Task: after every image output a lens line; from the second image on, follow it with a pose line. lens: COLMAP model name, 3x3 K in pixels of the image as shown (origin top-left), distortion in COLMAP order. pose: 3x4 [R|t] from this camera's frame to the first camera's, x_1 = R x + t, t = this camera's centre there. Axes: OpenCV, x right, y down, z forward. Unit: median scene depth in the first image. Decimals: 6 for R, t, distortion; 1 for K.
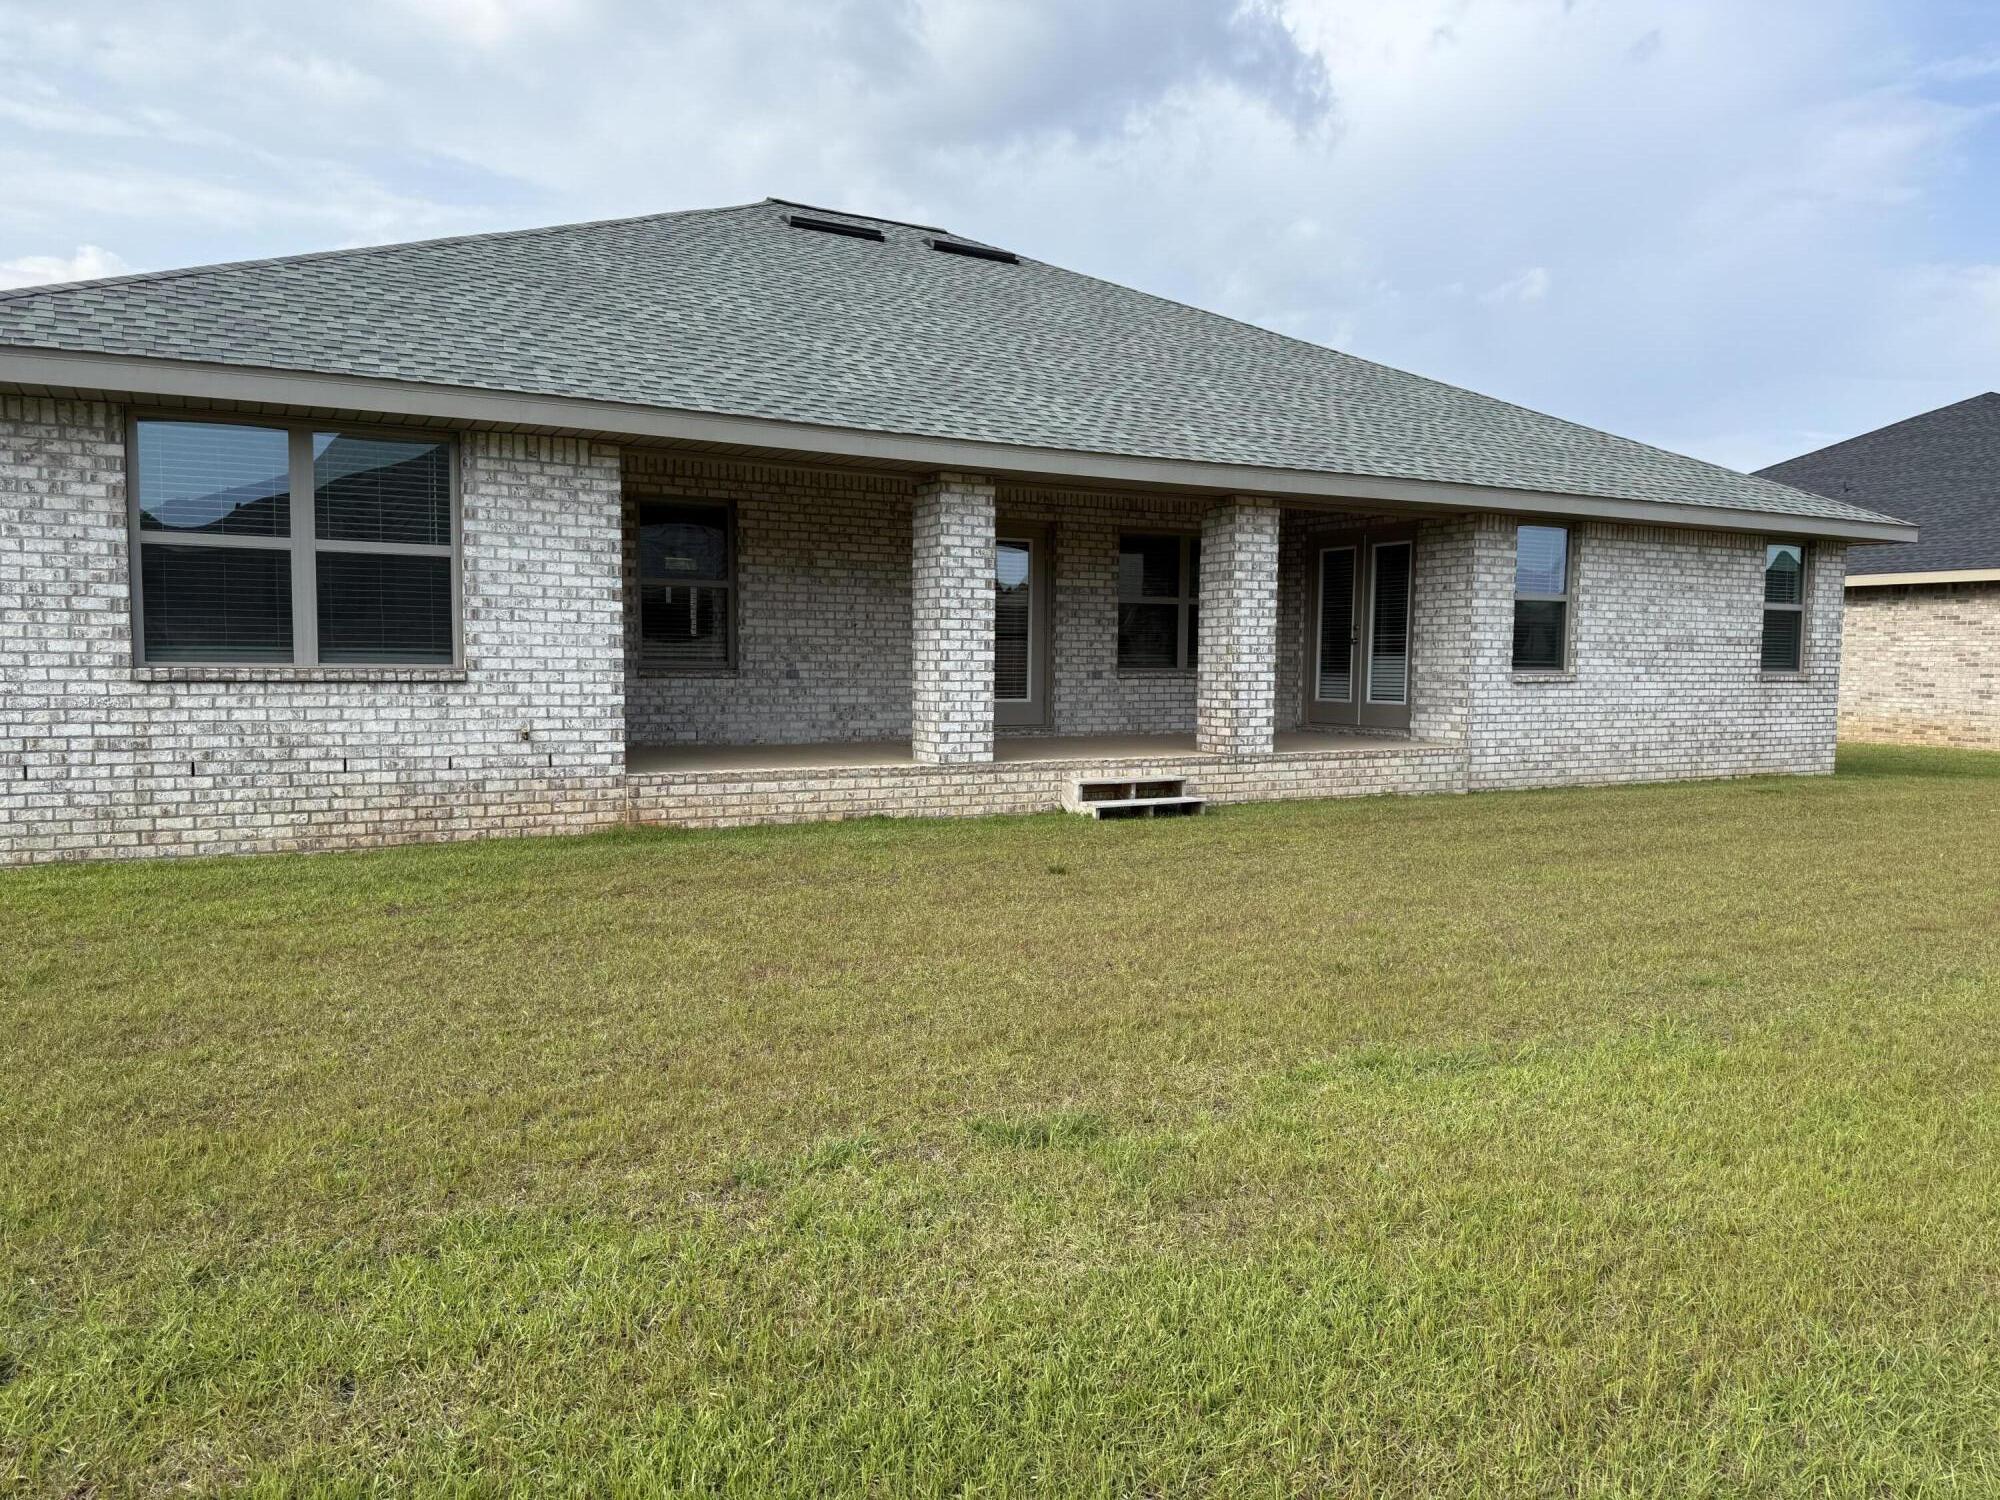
lens RADIAL K [[1404.7, 0, 1006.7], [0, 1404.7, 763.1], [0, 0, 1]] dist [0.156530, -0.311270]
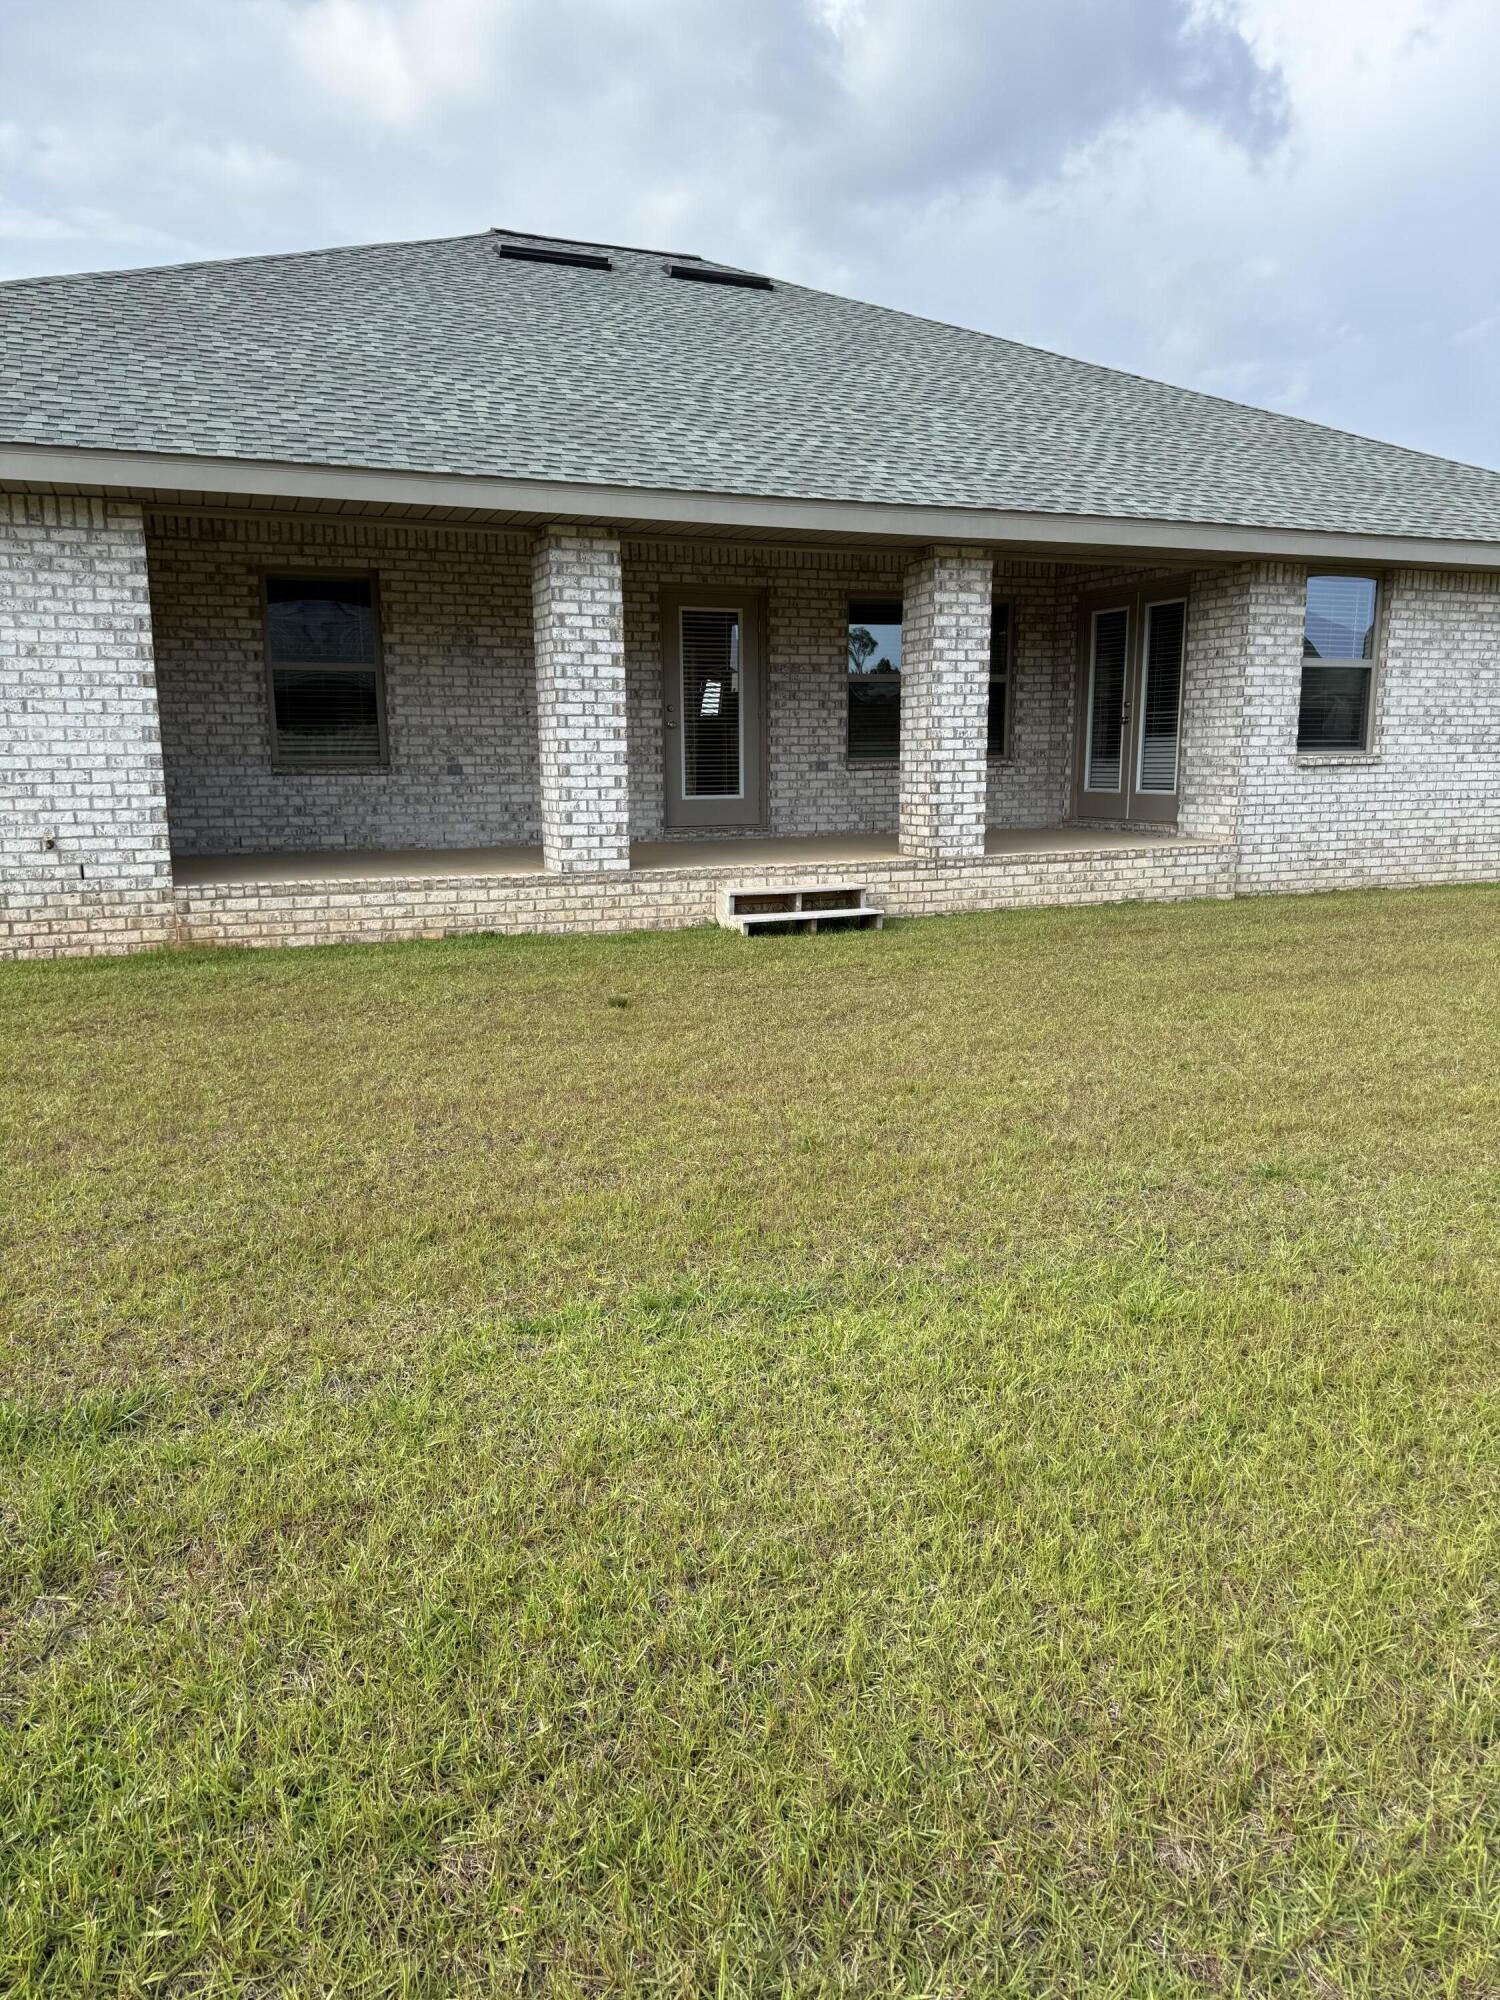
lens RADIAL K [[1404.7, 0, 751.3], [0, 1404.7, 1014.0], [0, 0, 1]] dist [0.156530, -0.311270]
pose [[0.992912, 0.005803, -0.118708, 0.152503], [0.007345, 0.993902, 0.110024, -0.006849], [0.118622, -0.110116, 0.986815, 0.121359]]
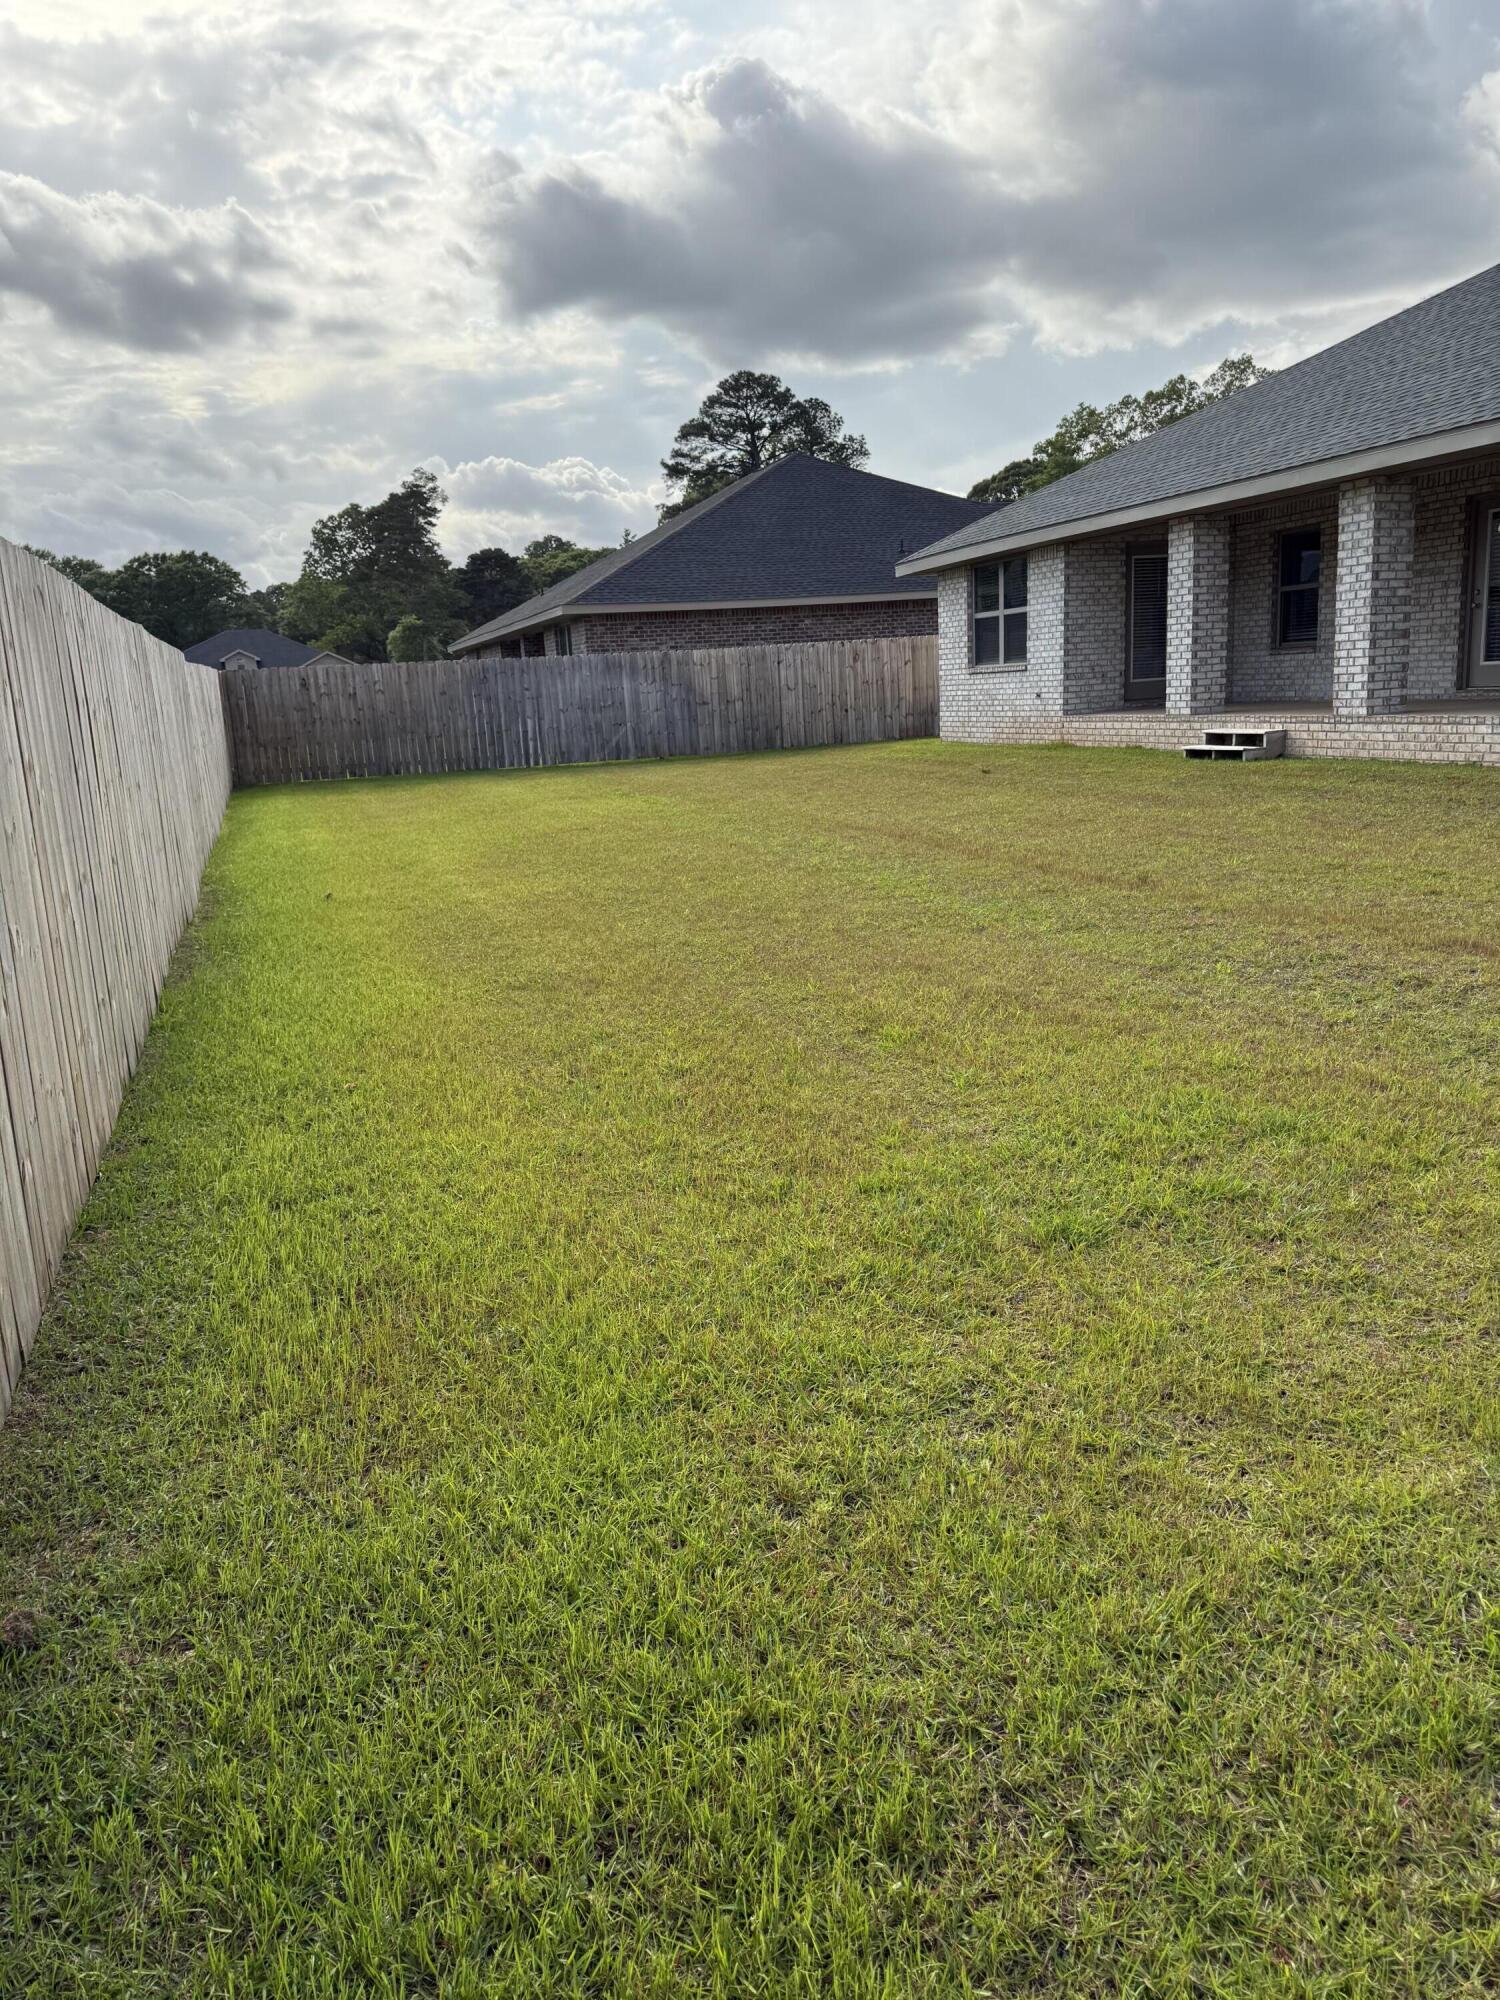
lens RADIAL K [[1404.7, 0, 751.3], [0, 1404.7, 1014.0], [0, 0, 1]] dist [0.156530, -0.311270]
pose [[-0.200987, 0.222253, -0.954048, 1.428242], [-0.021507, 0.972686, 0.231126, -0.028590], [0.979358, 0.066973, -0.190718, 0.767967]]
